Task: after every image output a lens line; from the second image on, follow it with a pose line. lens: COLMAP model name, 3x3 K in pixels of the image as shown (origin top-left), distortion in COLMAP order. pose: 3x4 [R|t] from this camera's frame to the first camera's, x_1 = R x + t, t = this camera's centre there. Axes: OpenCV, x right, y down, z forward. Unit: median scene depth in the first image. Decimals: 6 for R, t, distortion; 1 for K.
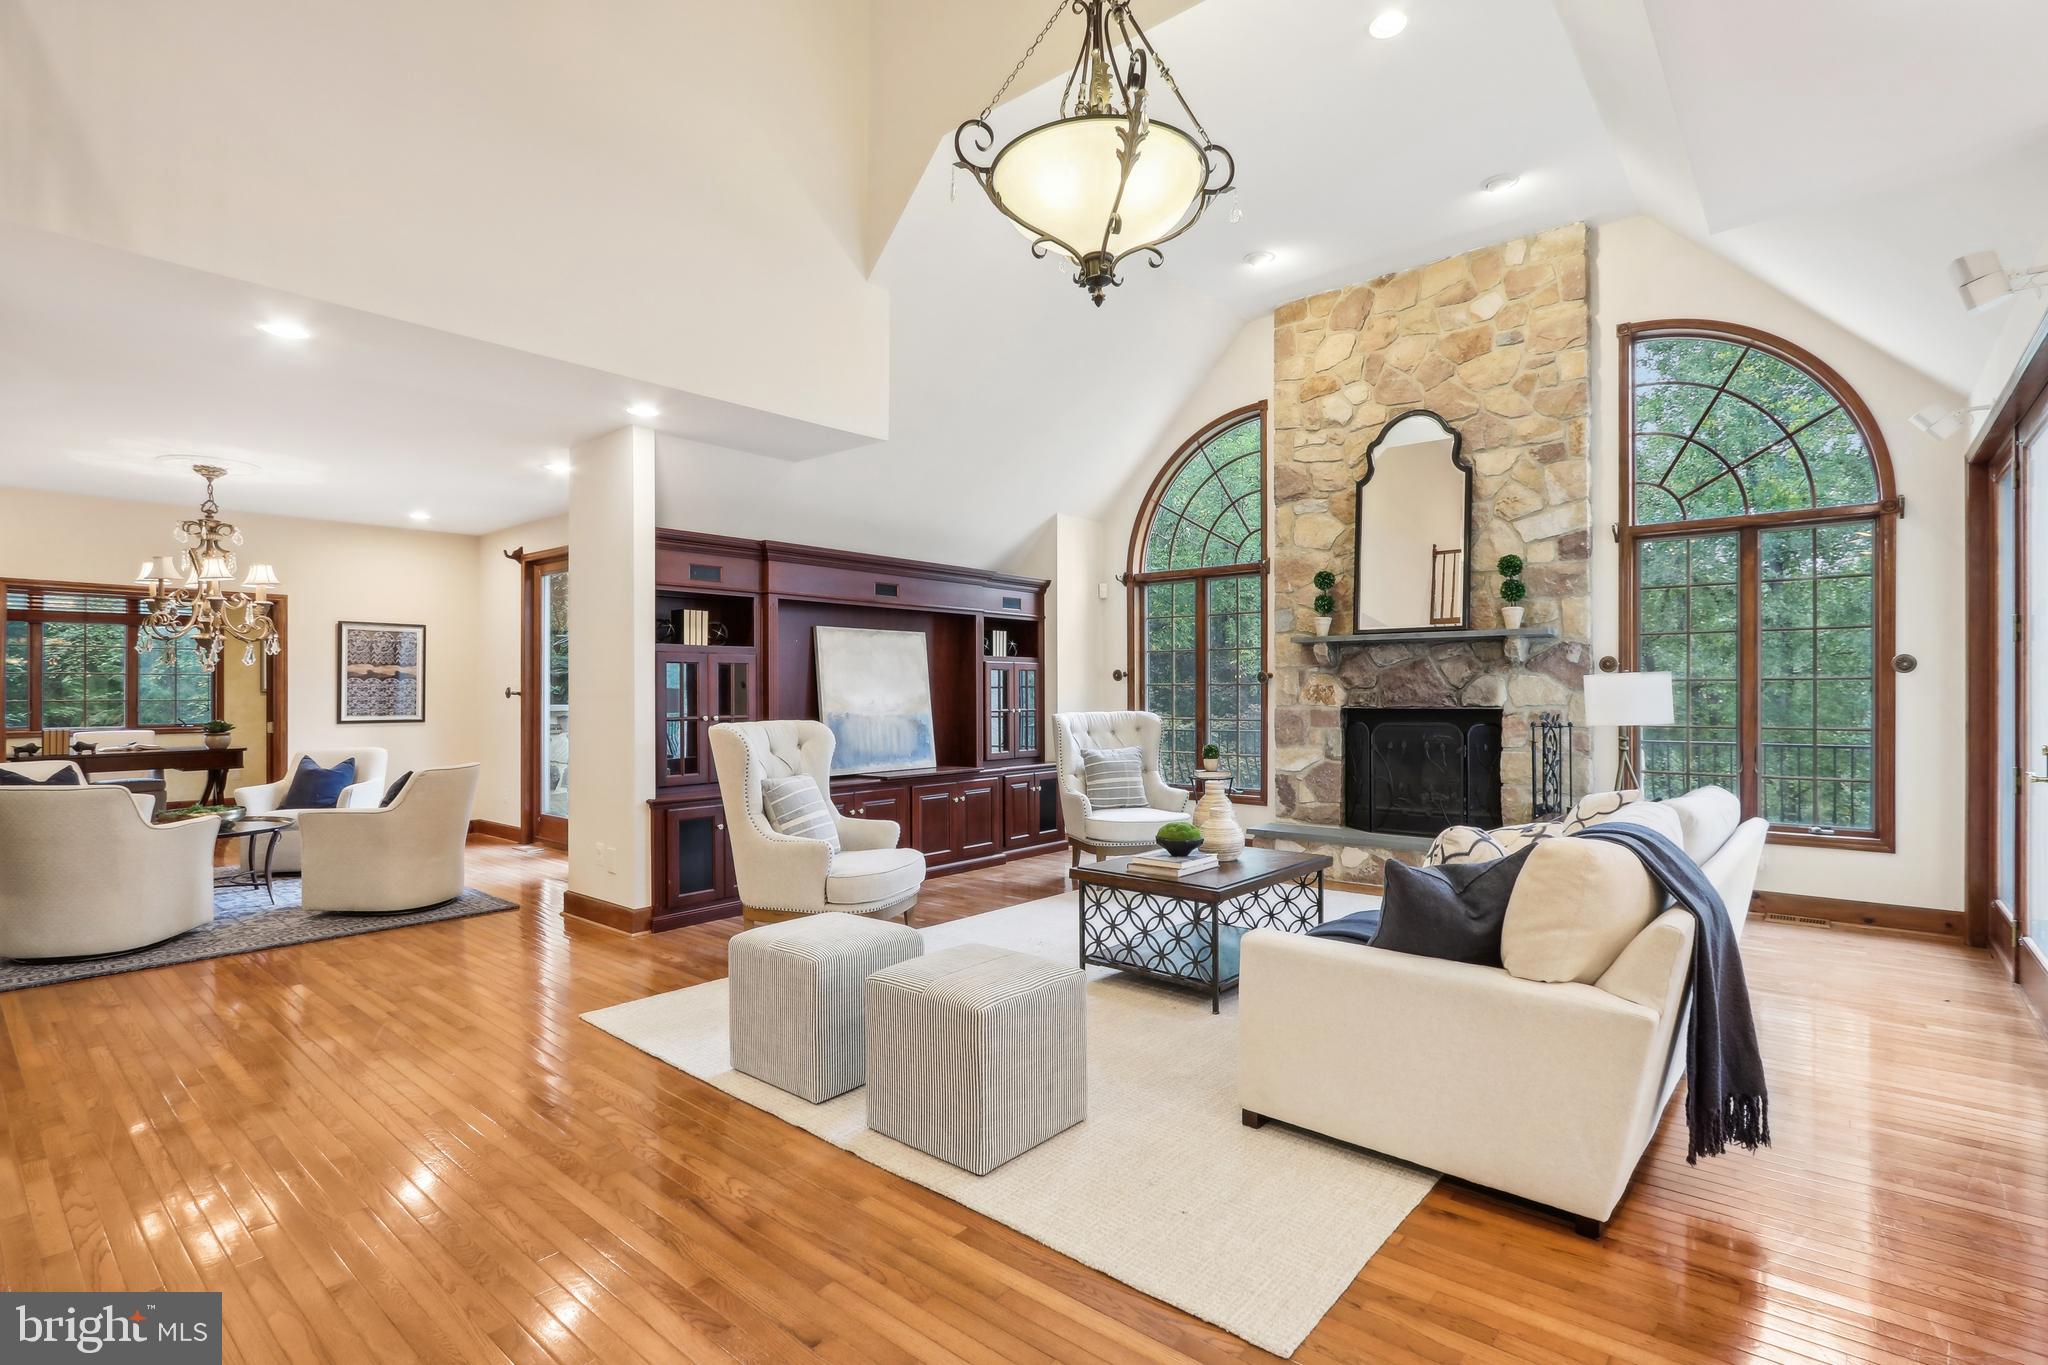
lens RADIAL K [[968.0, 0, 1030.7], [0, 968.0, 688.7], [0, 0, 1]] dist [-0.017839, -0.000378]
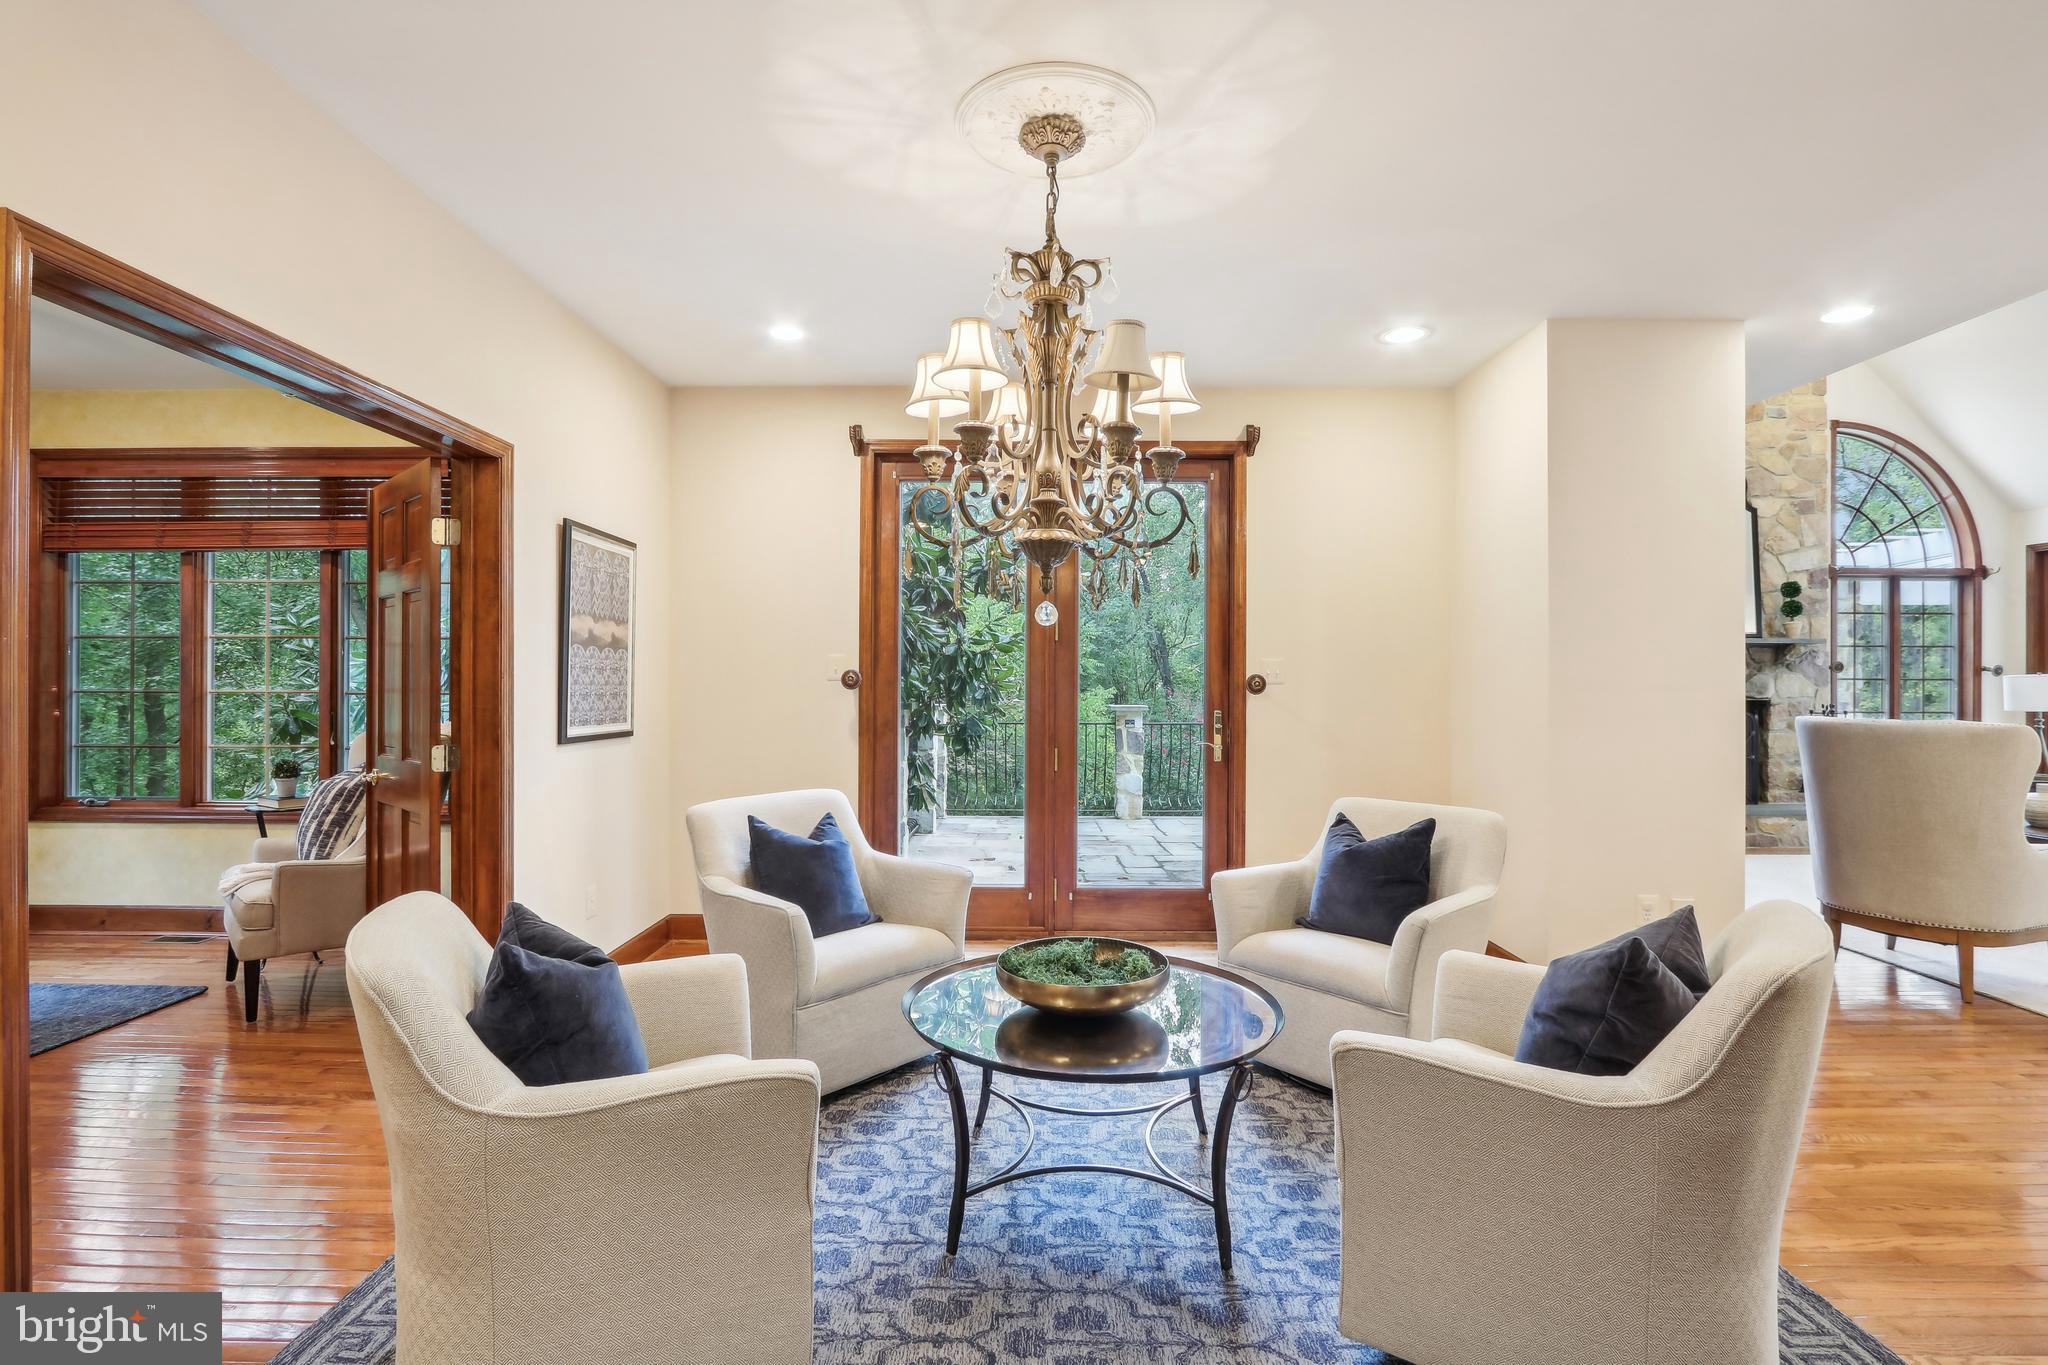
lens RADIAL K [[953.0, 0, 1025.8], [0, 953.0, 687.3], [0, 0, 1]] dist [-0.012868, -0.000875]
pose [[0.773351, 0.004981, 0.633959, -1.048452], [-0.007193, 0.999974, 0.000917, 0.009454], [-0.633937, -0.005269, 0.773366, 0.636381]]
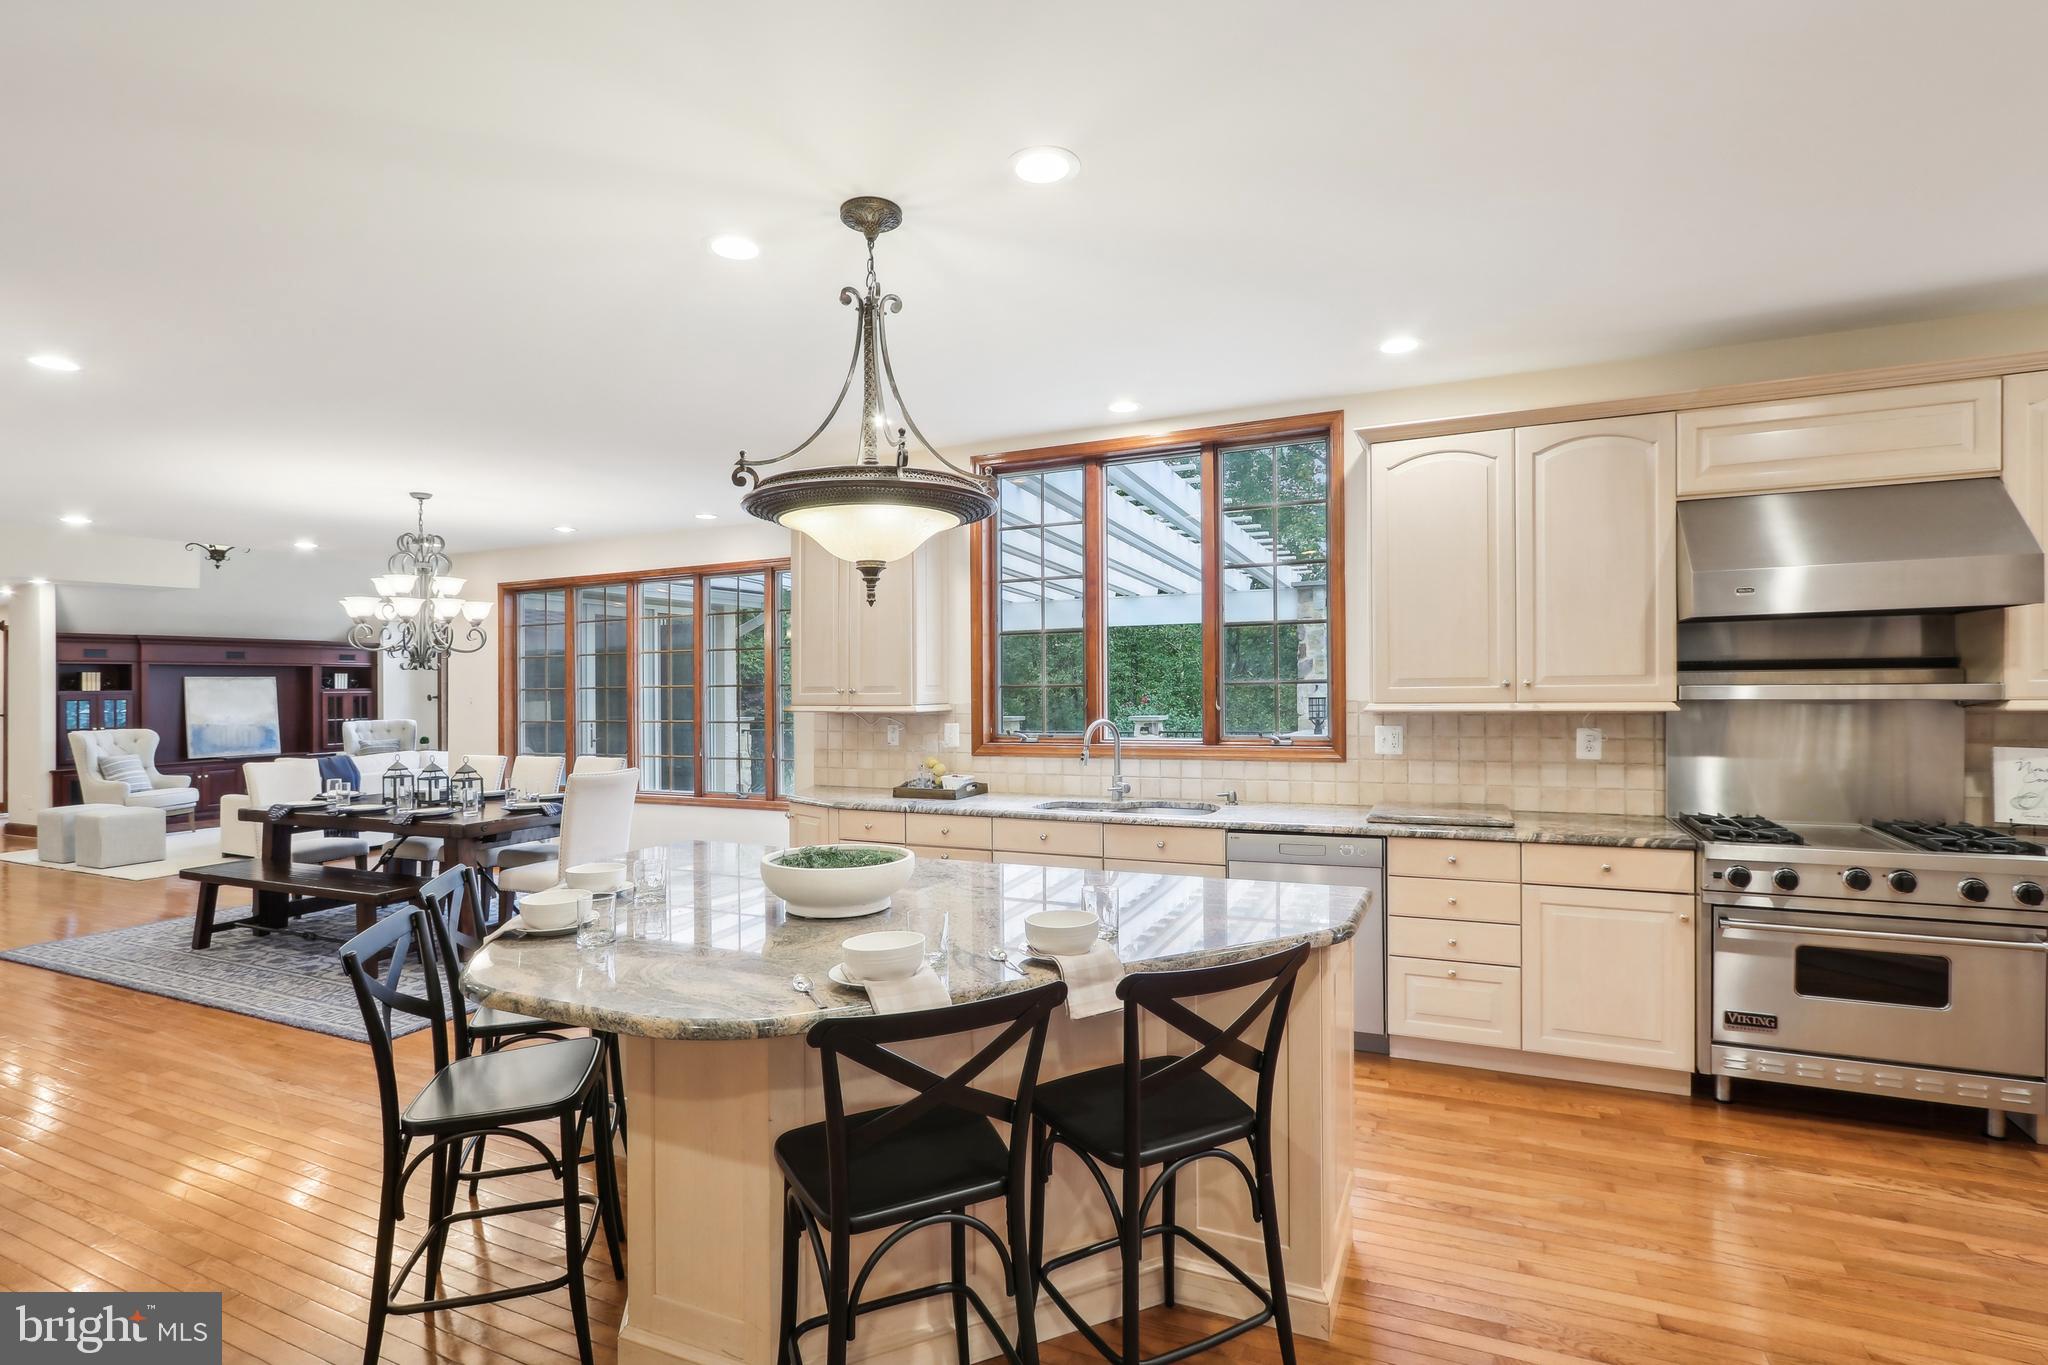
lens RADIAL K [[960.8, 0, 1024.0], [0, 960.8, 682.5], [0, 0, 1]] dist [0.000090, -0.005658]
pose [[0.965769, -0.008889, 0.259250, 0.894130], [0.010567, 0.999931, -0.005078, -0.029590], [-0.259187, 0.007644, 0.965797, -1.233142]]
